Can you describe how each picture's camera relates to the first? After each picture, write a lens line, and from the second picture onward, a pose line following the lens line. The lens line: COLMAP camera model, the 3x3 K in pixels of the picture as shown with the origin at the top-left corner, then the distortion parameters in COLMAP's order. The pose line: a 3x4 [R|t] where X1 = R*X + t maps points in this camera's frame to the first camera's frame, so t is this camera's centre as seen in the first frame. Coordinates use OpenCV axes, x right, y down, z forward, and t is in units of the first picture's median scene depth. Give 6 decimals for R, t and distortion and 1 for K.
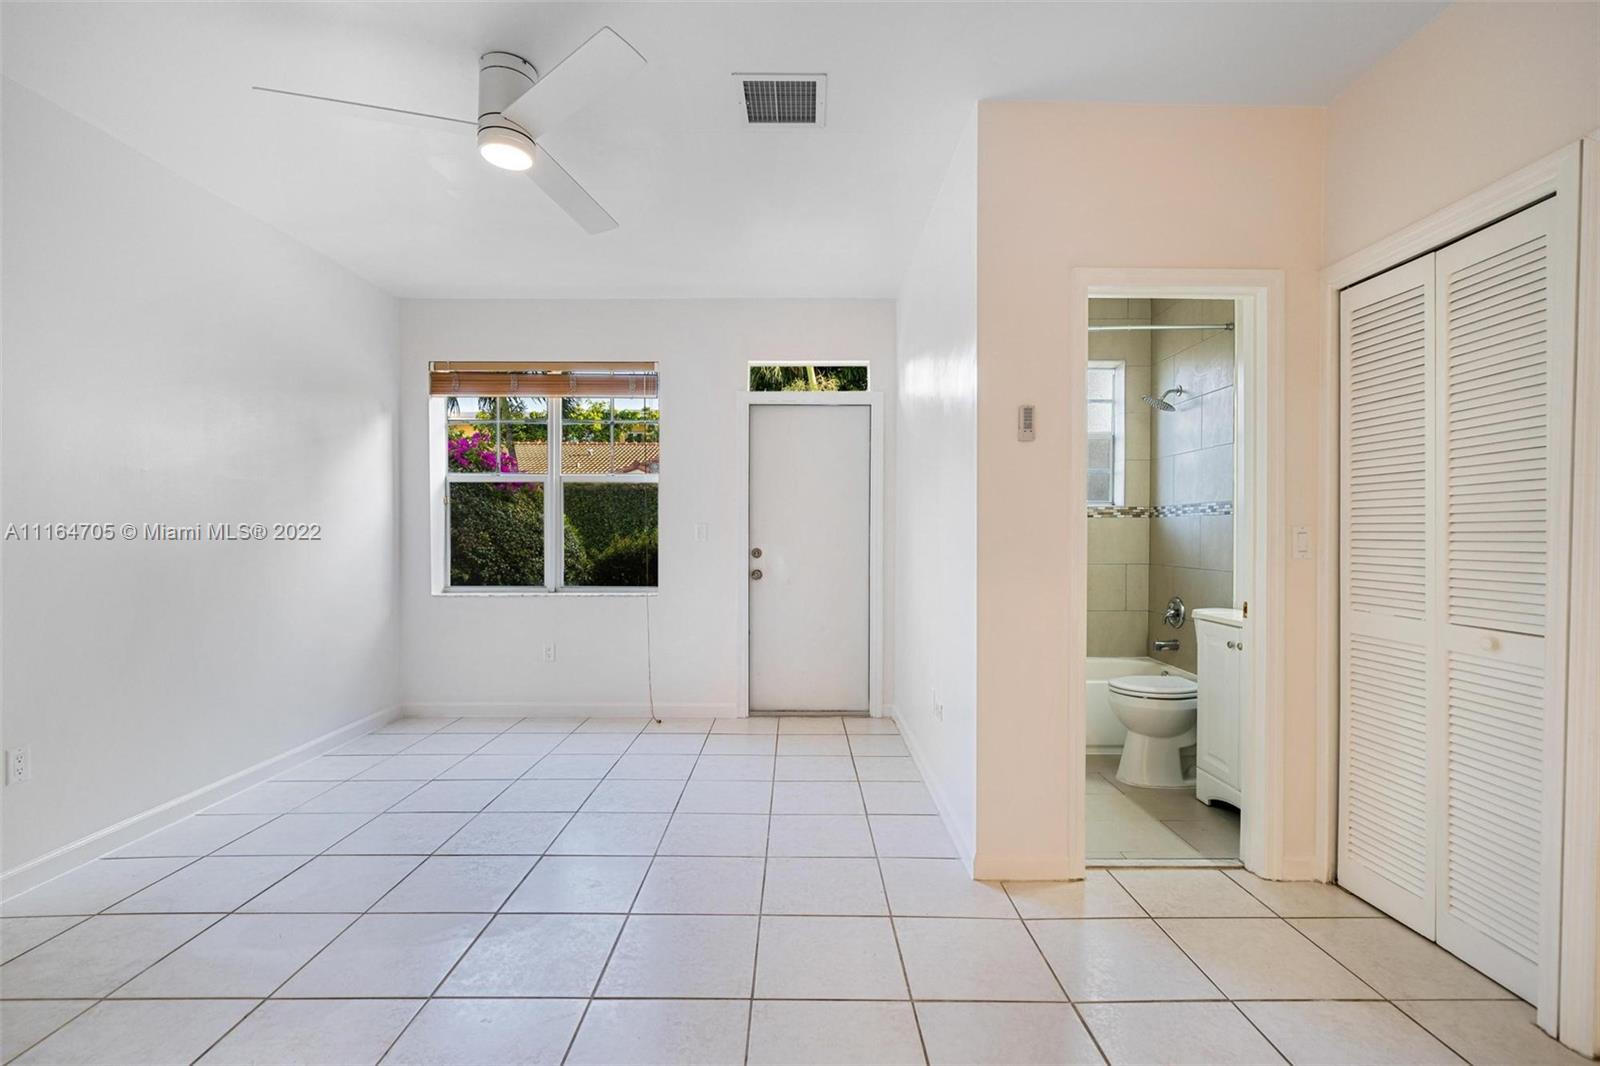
lens RADIAL K [[727.1, 0, 809.9], [0, 727.1, 541.5], [0, 0, 1]] dist [-0.001174, 0.000297]
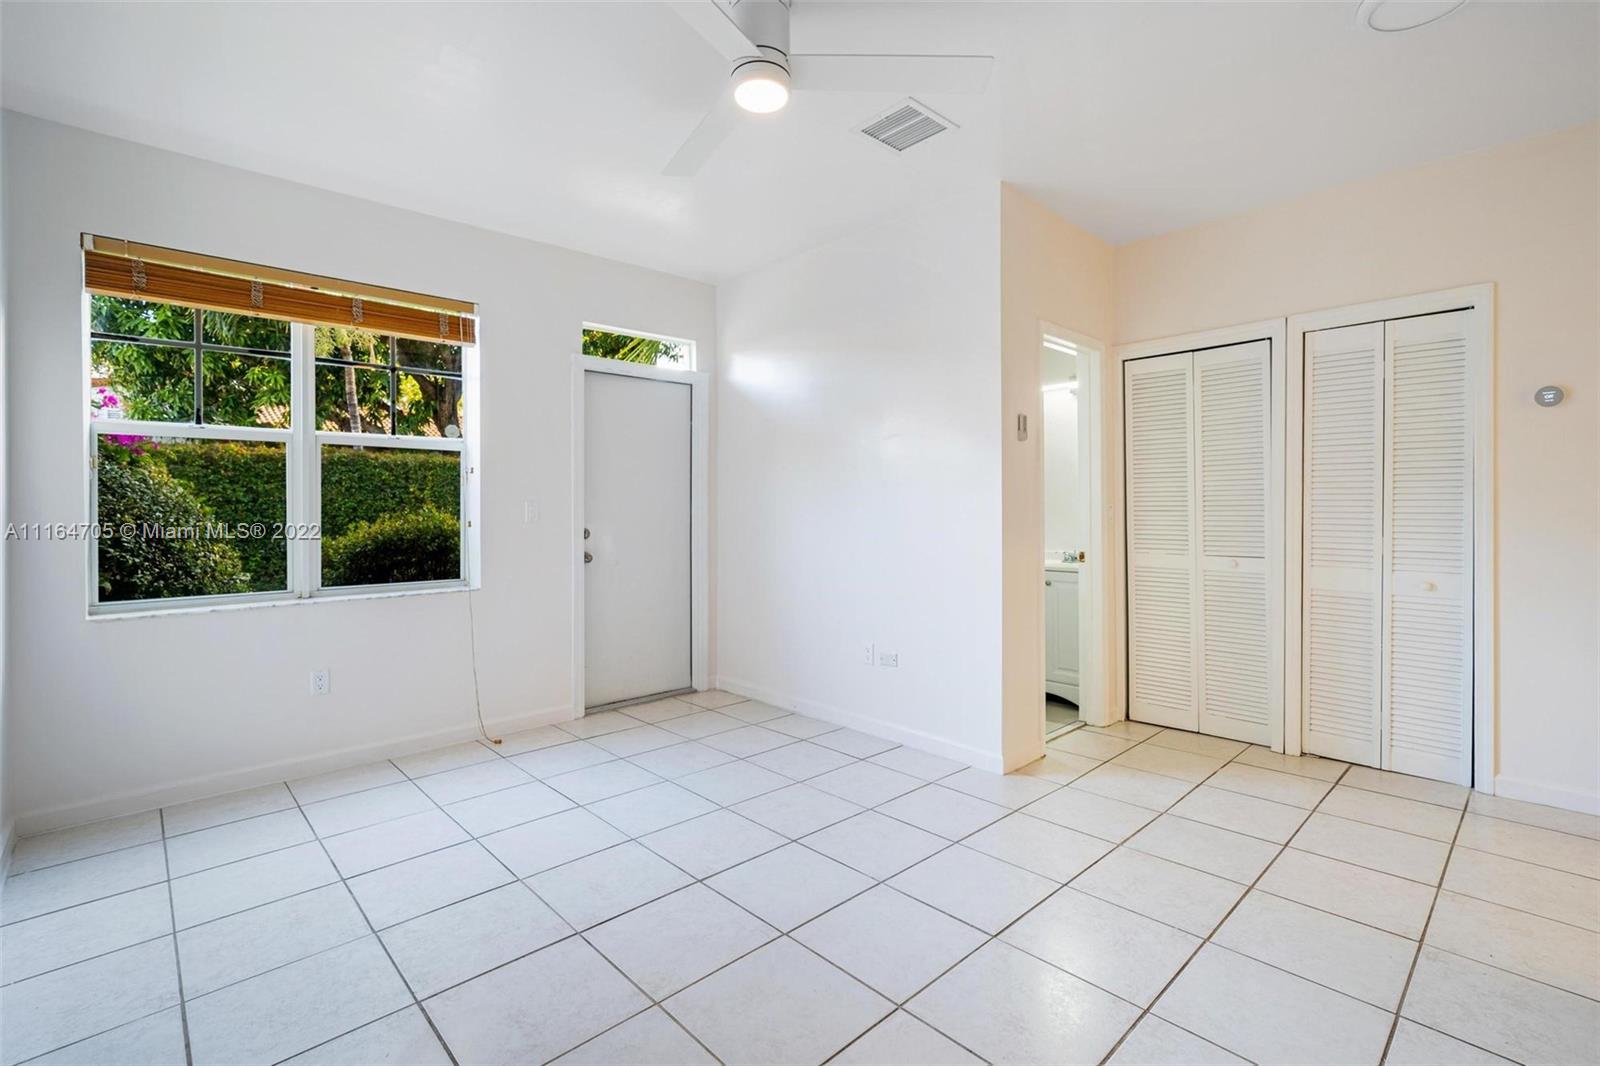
lens RADIAL K [[727.1, 0, 808.6], [0, 727.1, 507.9], [0, 0, 1]] dist [-0.001174, 0.000297]
pose [[0.729921, -0.005583, 0.683508, -0.497493], [0.016696, 0.999814, -0.009663, -0.002908], [-0.683327, 0.018466, 0.729879, 0.151741]]
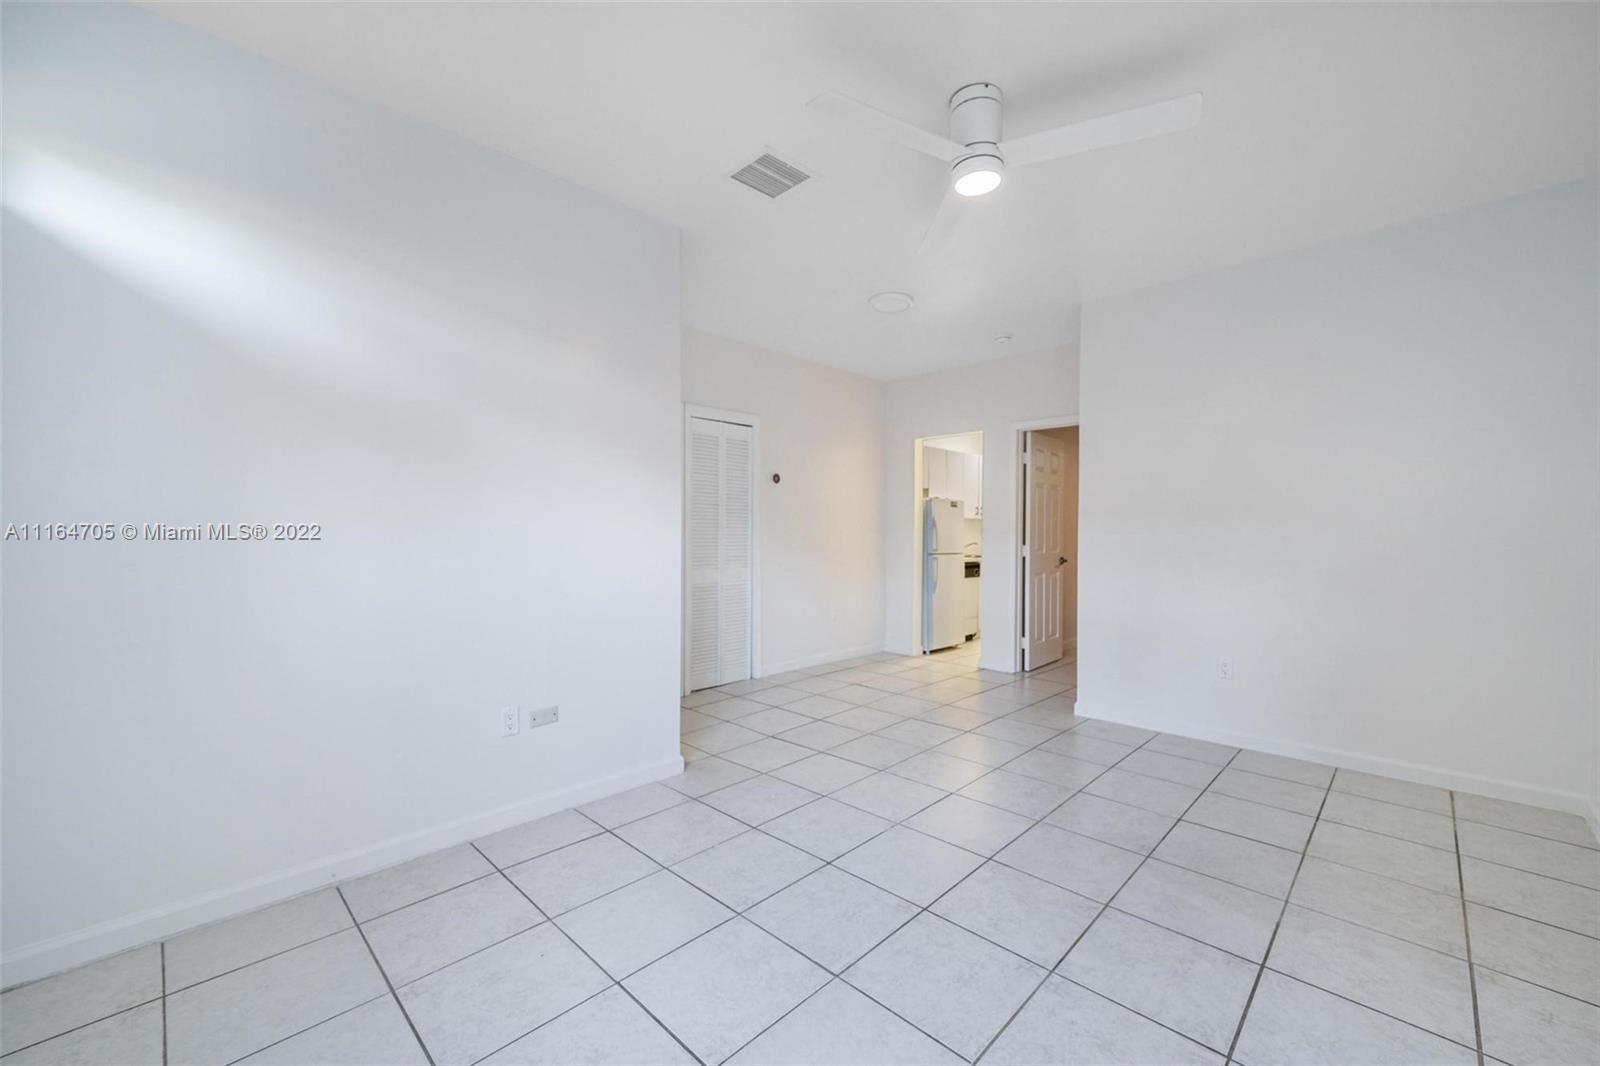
lens RADIAL K [[630.5, 0, 827.2], [0, 630.5, 539.3], [0, 0, 1]] dist [-0.002345, -0.000228]
pose [[-0.726107, -0.009574, 0.687515, -0.451561], [0.009385, 0.999672, 0.023833, -0.010945], [-0.687518, 0.023757, -0.725779, 0.928833]]
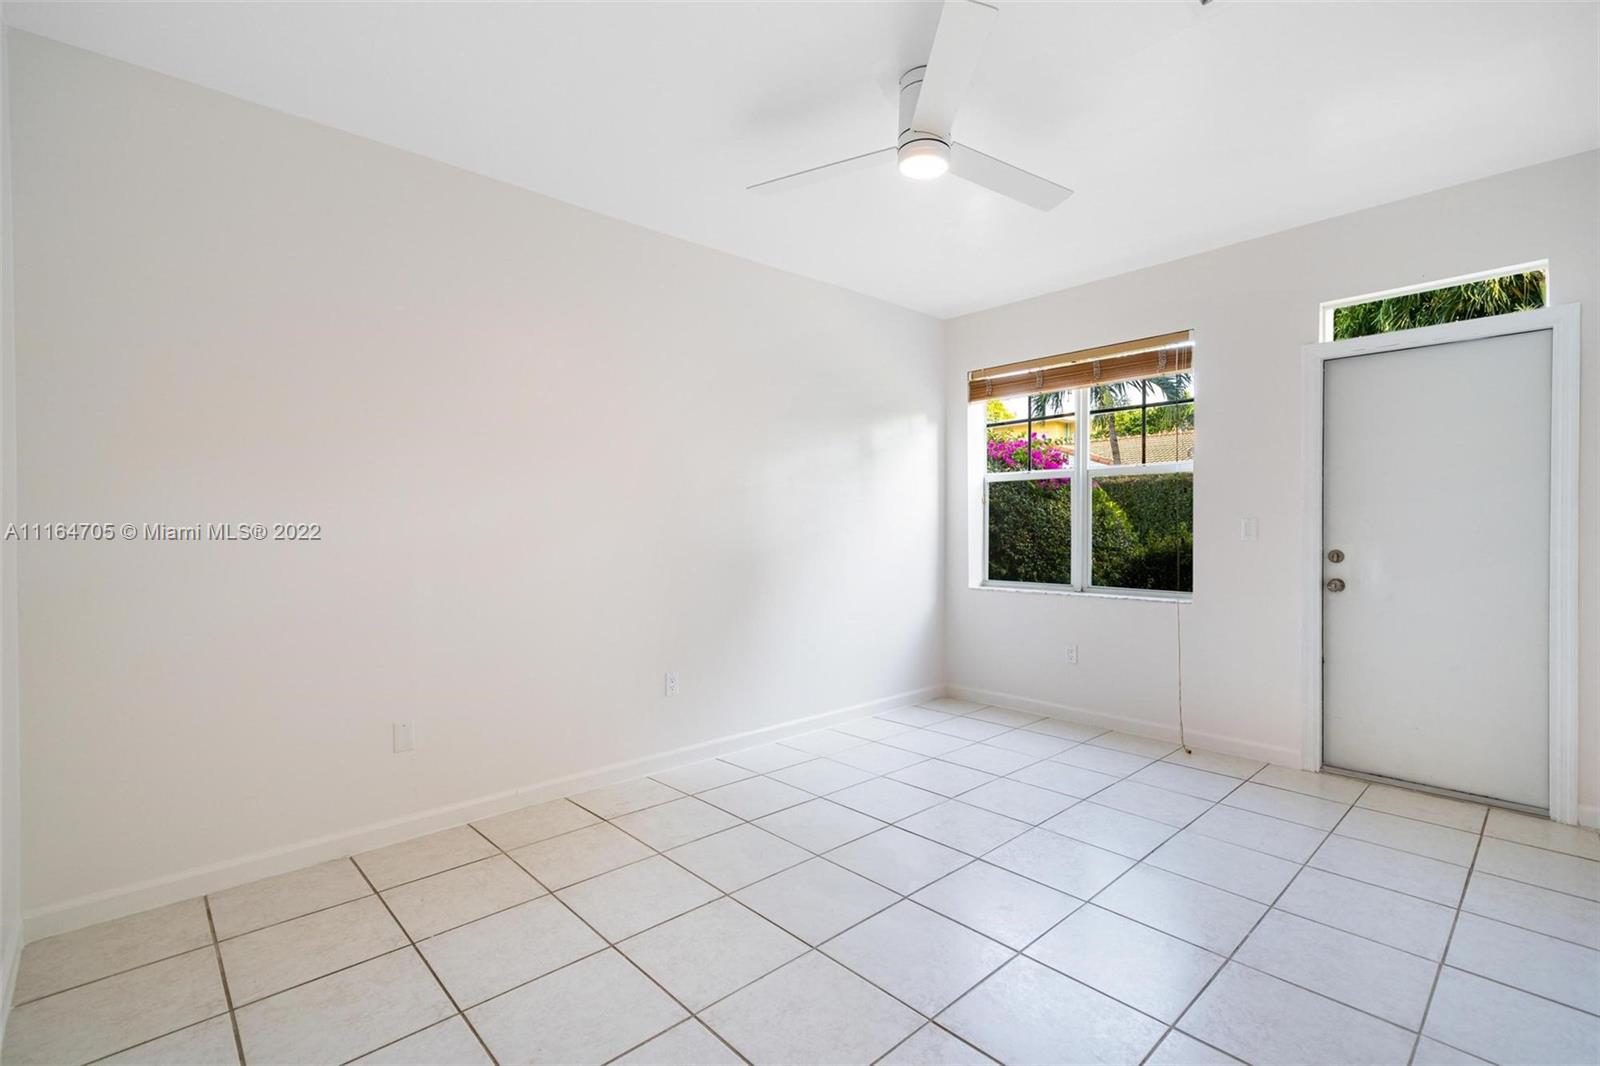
lens RADIAL K [[727.1, 0, 803.9], [0, 727.1, 534.3], [0, 0, 1]] dist [-0.001174, 0.000297]
pose [[0.673848, 0.003357, -0.738863, 0.112683], [-0.006286, 0.999980, -0.001190, -0.002481], [0.738844, 0.005447, 0.673855, 0.090930]]
